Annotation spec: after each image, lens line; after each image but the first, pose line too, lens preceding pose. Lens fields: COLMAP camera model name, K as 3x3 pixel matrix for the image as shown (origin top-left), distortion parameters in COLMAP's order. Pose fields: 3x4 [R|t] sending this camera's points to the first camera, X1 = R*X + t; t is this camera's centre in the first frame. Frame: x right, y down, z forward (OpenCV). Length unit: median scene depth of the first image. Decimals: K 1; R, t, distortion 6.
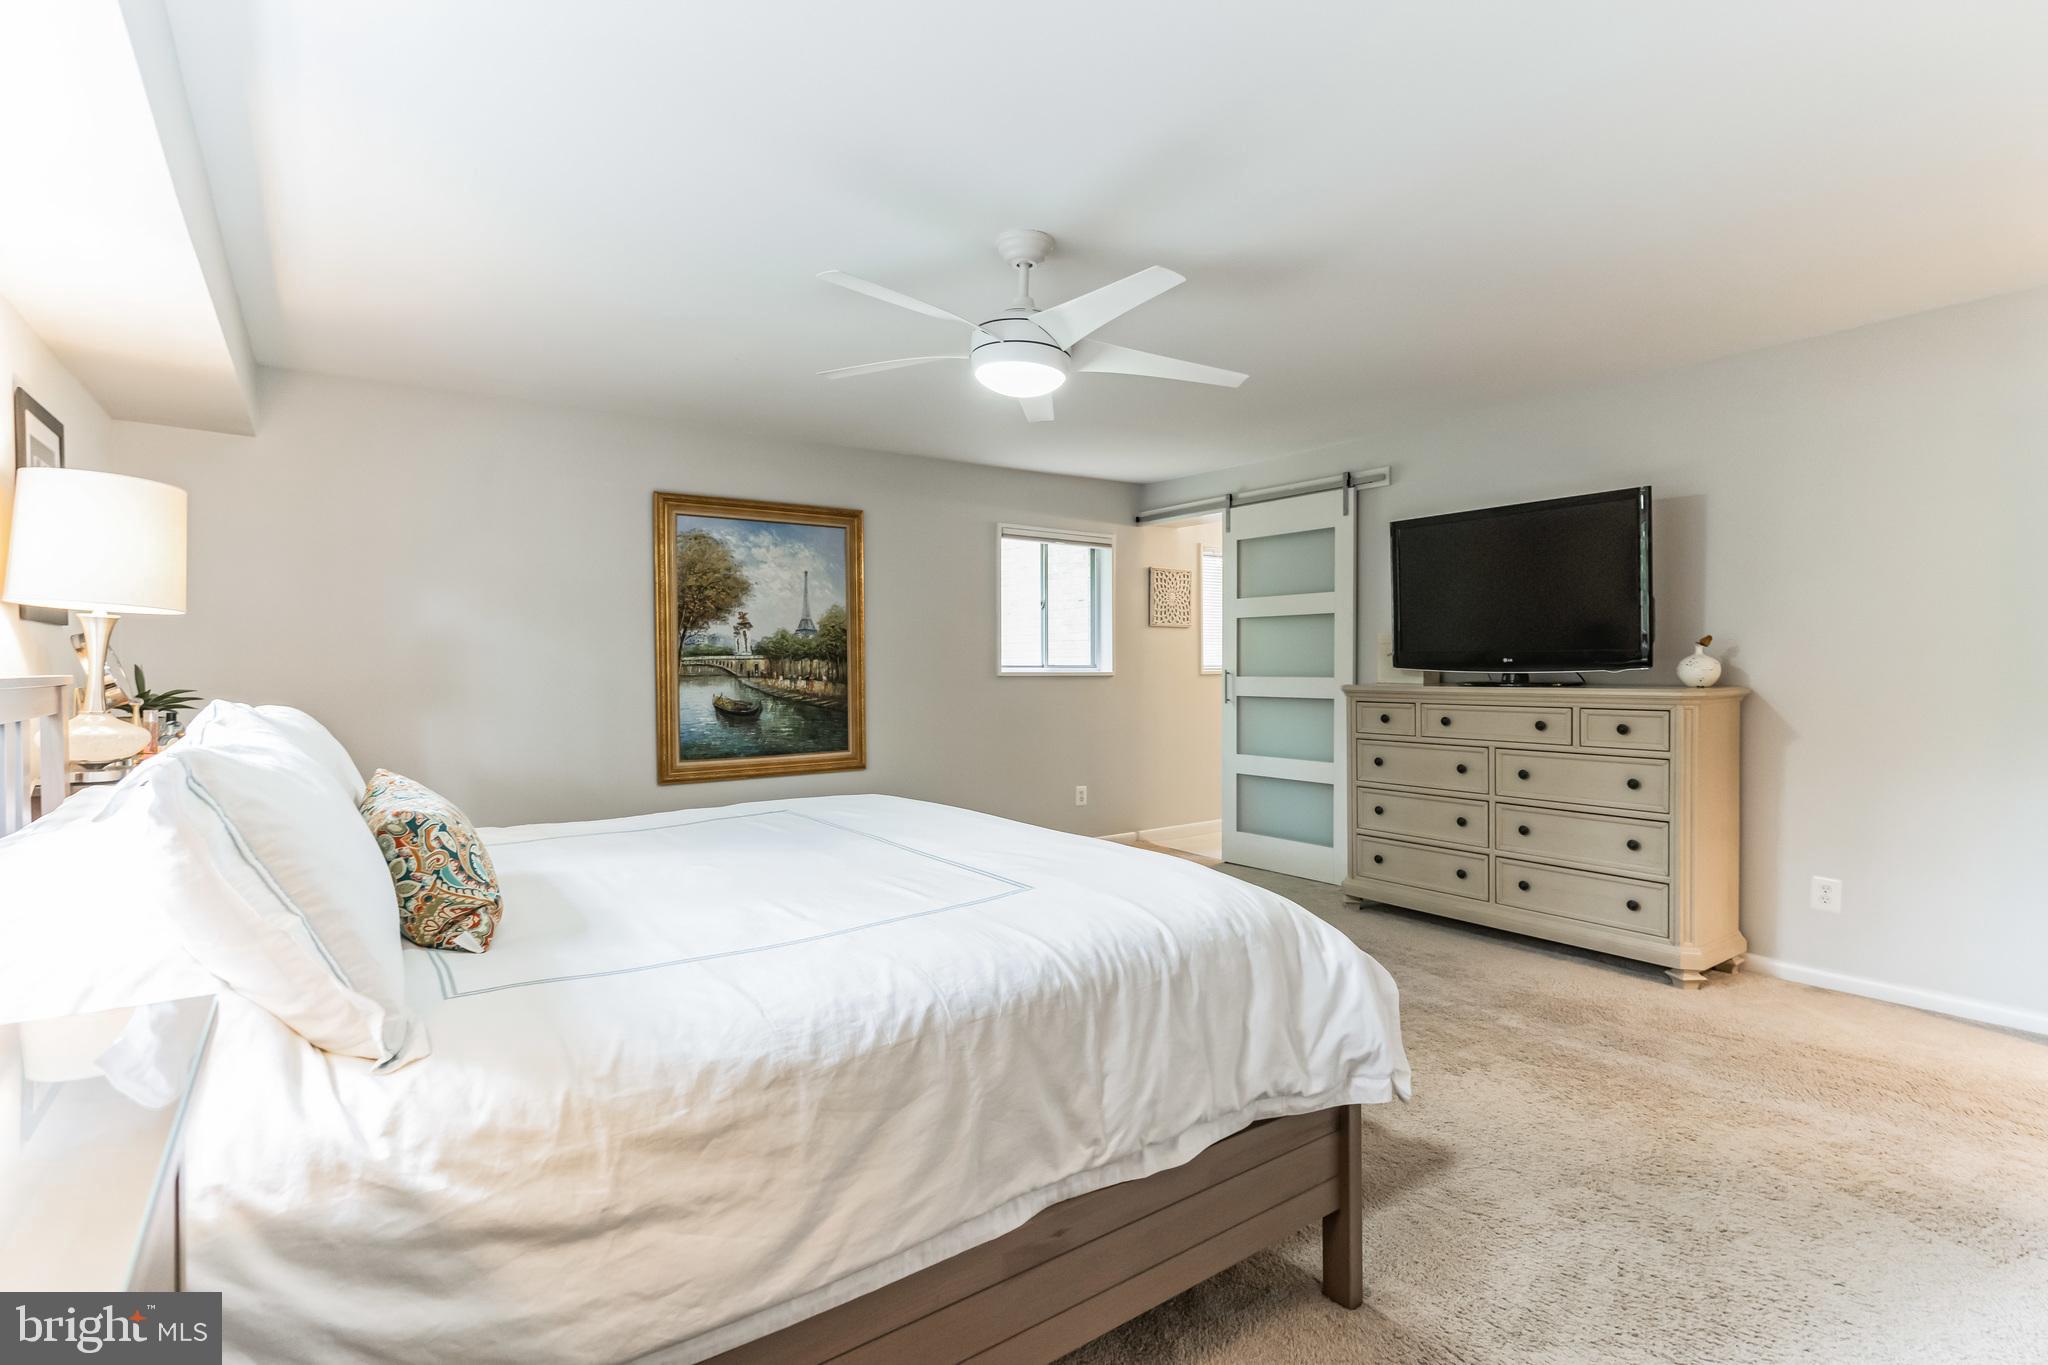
lens RADIAL K [[987.2, 0, 968.2], [0, 987.2, 674.8], [0, 0, 1]] dist [0.003104, -0.000931]
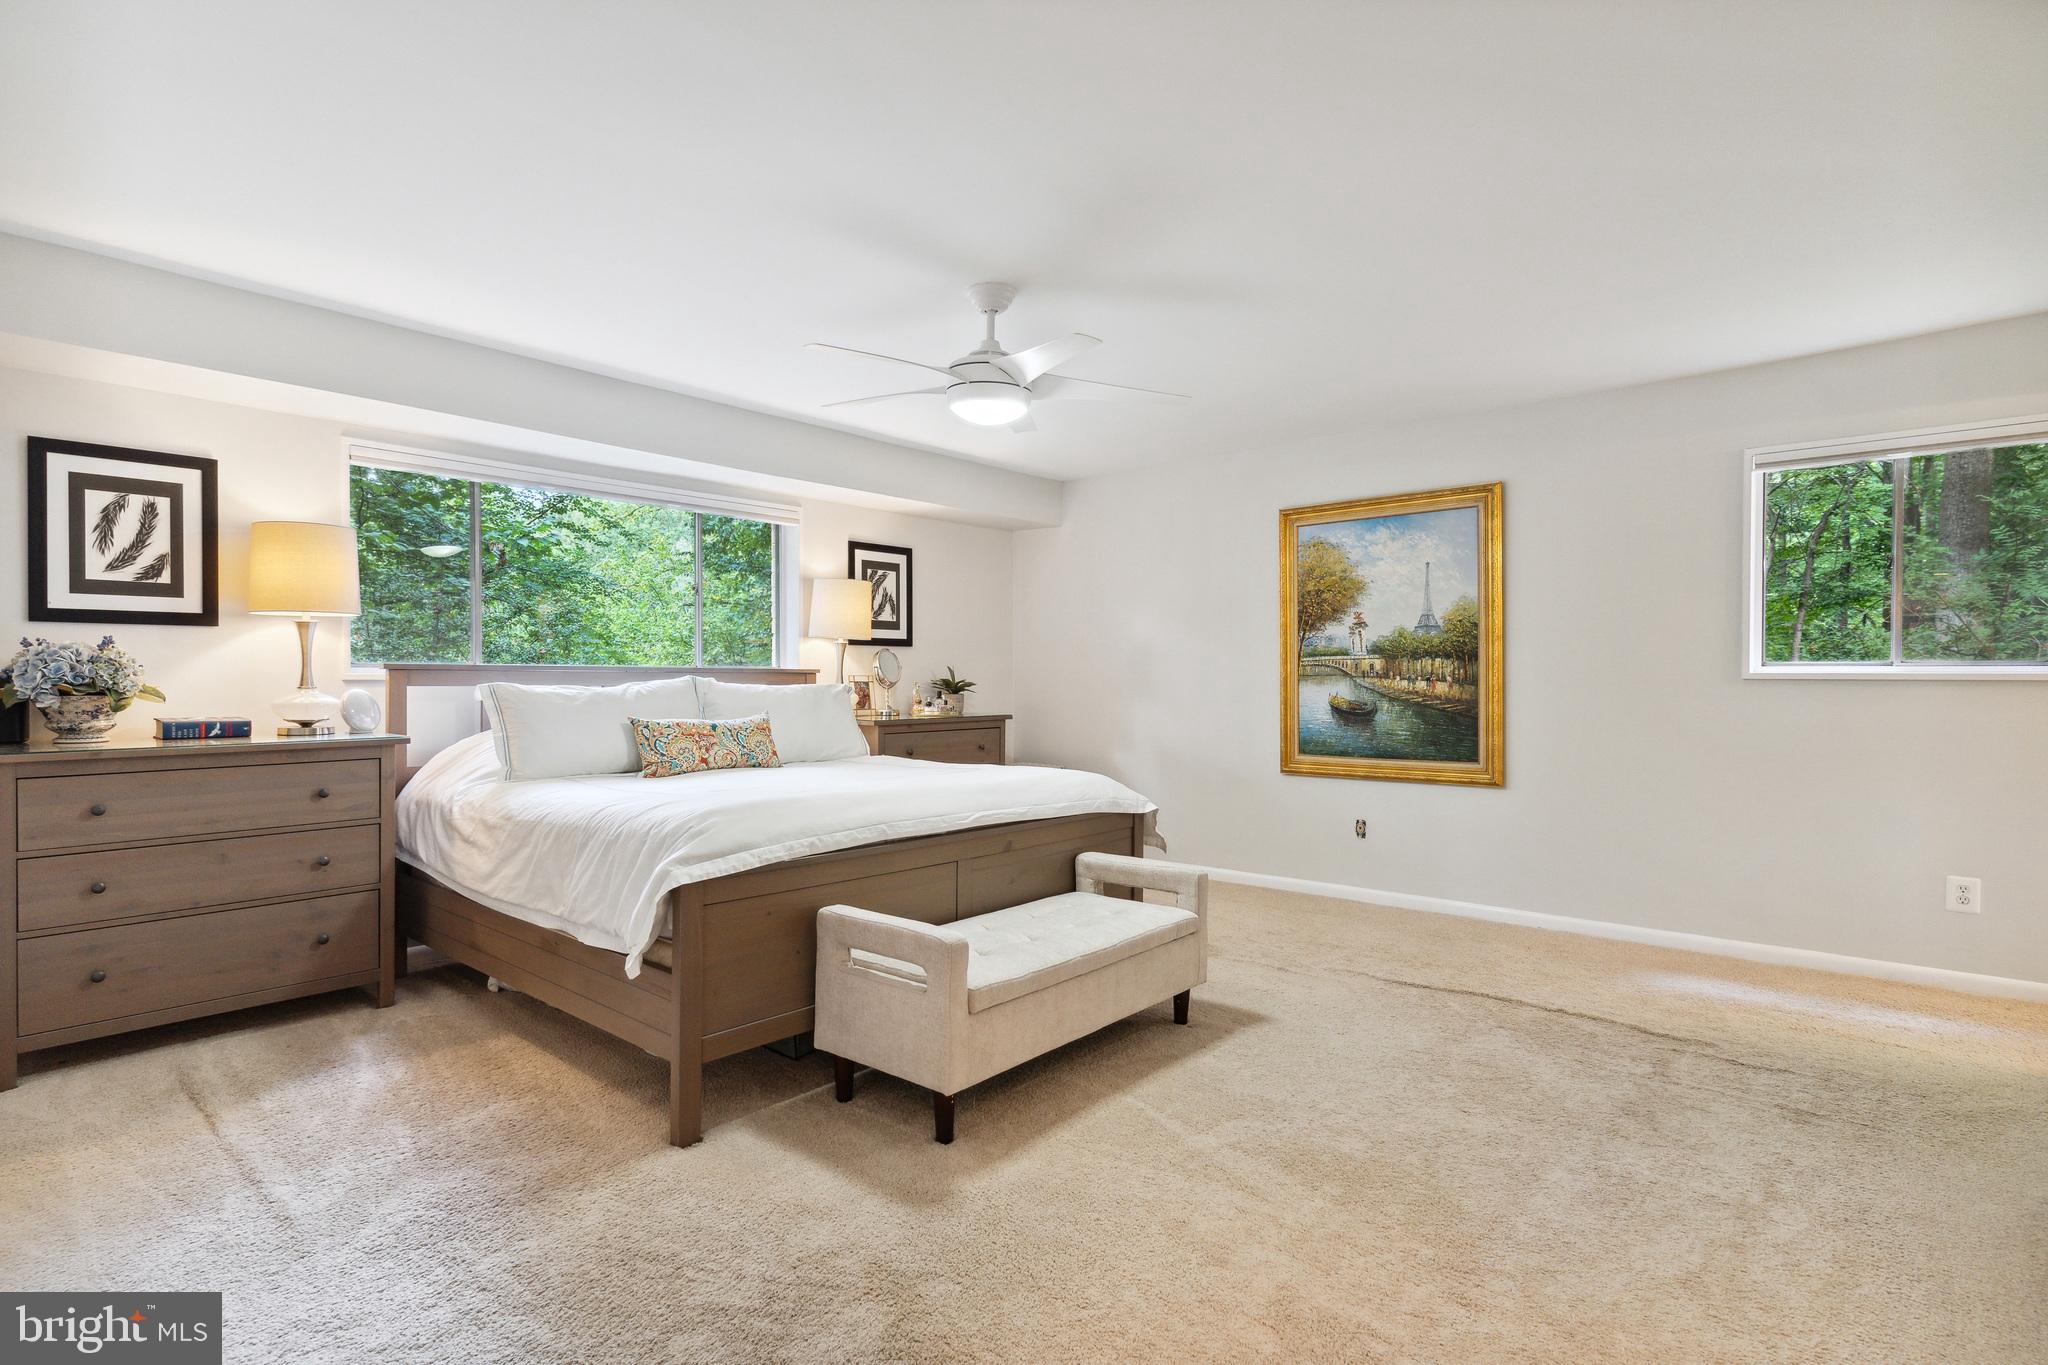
lens RADIAL K [[987.2, 0, 1007.8], [0, 987.2, 675.6], [0, 0, 1]] dist [0.003104, -0.000931]
pose [[0.237851, -0.000943, -0.971301, 0.660710], [-0.012905, 0.999908, -0.004131, 0.009663], [0.971216, 0.013517, 0.237817, 0.419655]]
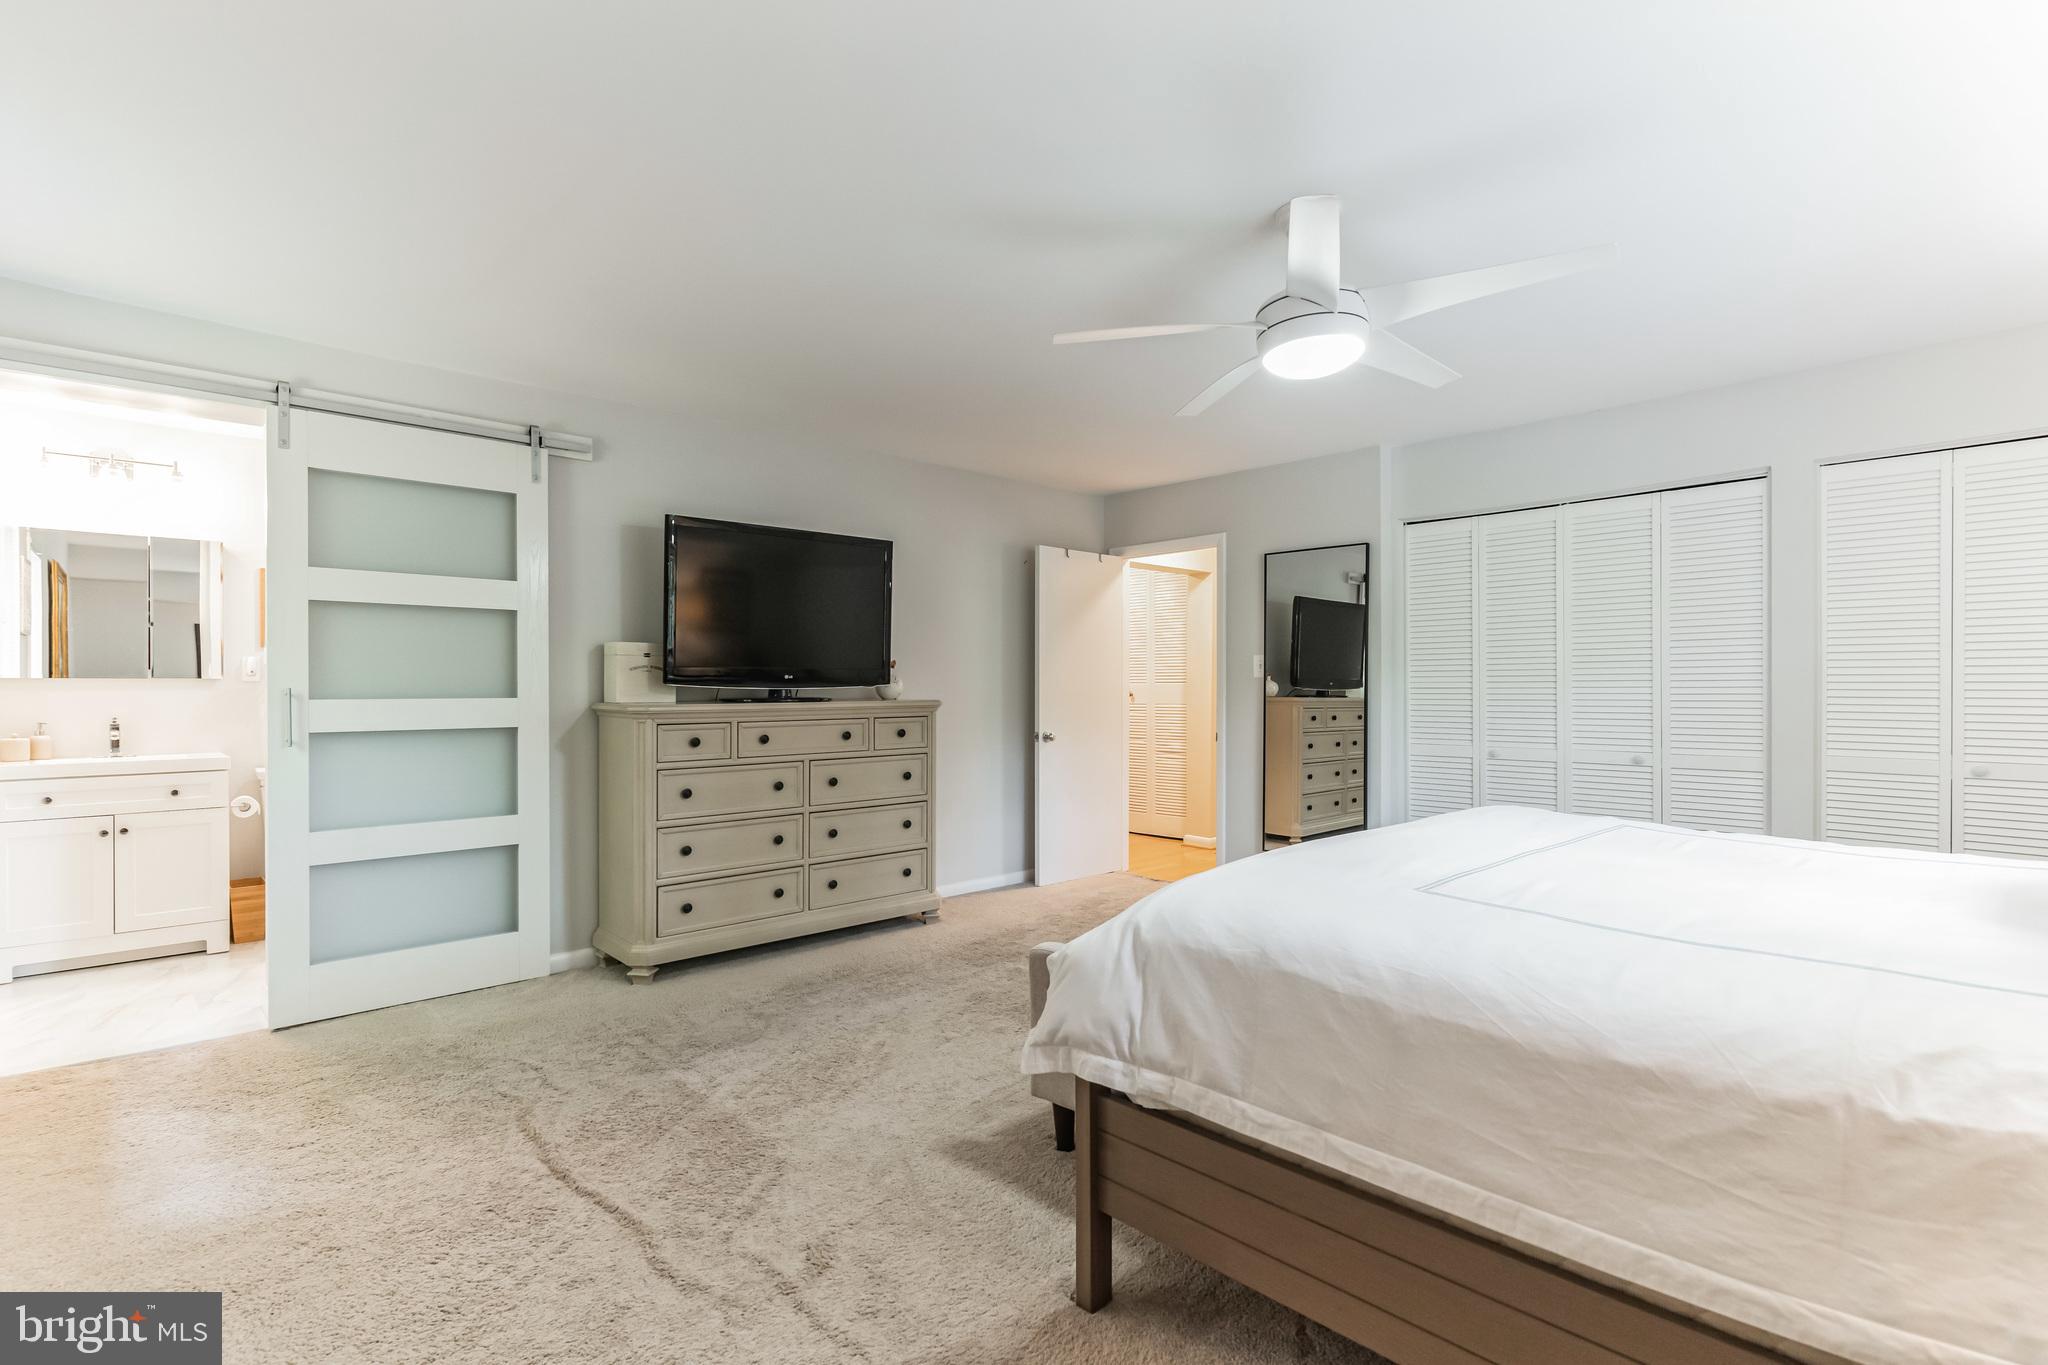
lens RADIAL K [[987.2, 0, 1025.1], [0, 987.2, 684.2], [0, 0, 1]] dist [0.003104, -0.000931]
pose [[-0.176183, 0.009166, 0.984315, -0.444489], [0.015853, 0.999853, -0.006474, 0.003496], [-0.984230, 0.014464, -0.176303, 0.806119]]
